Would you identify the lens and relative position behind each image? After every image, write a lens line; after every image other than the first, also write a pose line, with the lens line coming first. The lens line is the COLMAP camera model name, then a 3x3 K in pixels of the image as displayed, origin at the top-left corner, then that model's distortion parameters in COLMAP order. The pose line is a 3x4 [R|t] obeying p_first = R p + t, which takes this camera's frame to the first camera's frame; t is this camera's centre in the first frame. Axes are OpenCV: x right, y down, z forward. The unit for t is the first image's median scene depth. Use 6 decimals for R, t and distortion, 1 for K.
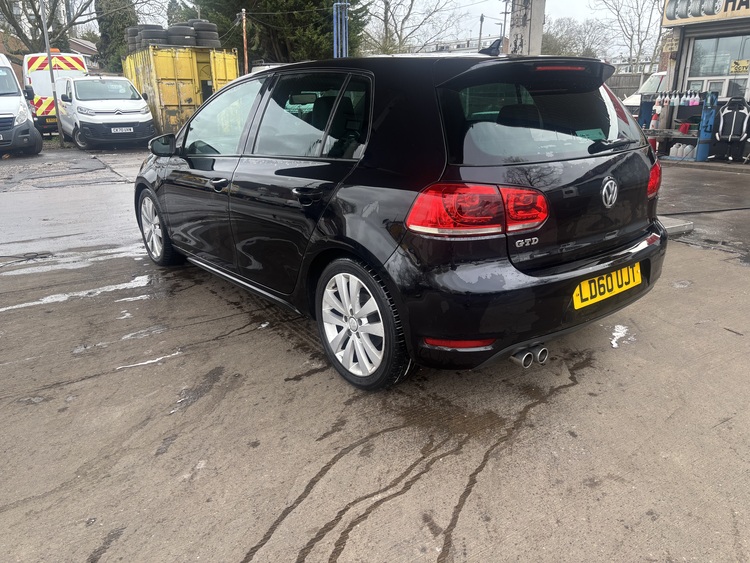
lens RADIAL K [[572.5, 0, 375.0], [0, 572.5, 281.5], [0, 0, 1]] dist [0.035679, -0.039315]
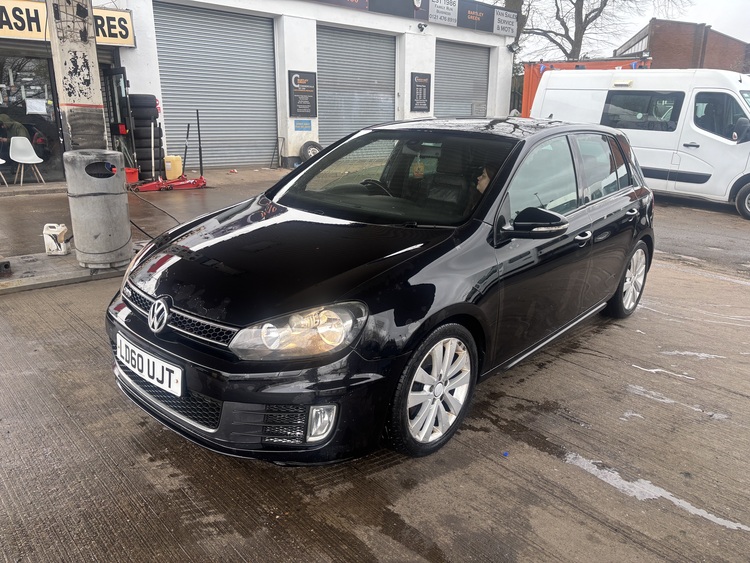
lens RADIAL K [[575.3, 0, 375.0], [0, 575.3, 281.5], [0, 0, 1]] dist [0.011346, -0.005778]
pose [[-0.183814, -0.259145, 0.948186, -0.244481], [0.273705, 0.912978, 0.302583, -0.103886], [-0.944086, 0.315142, -0.096889, 0.303052]]
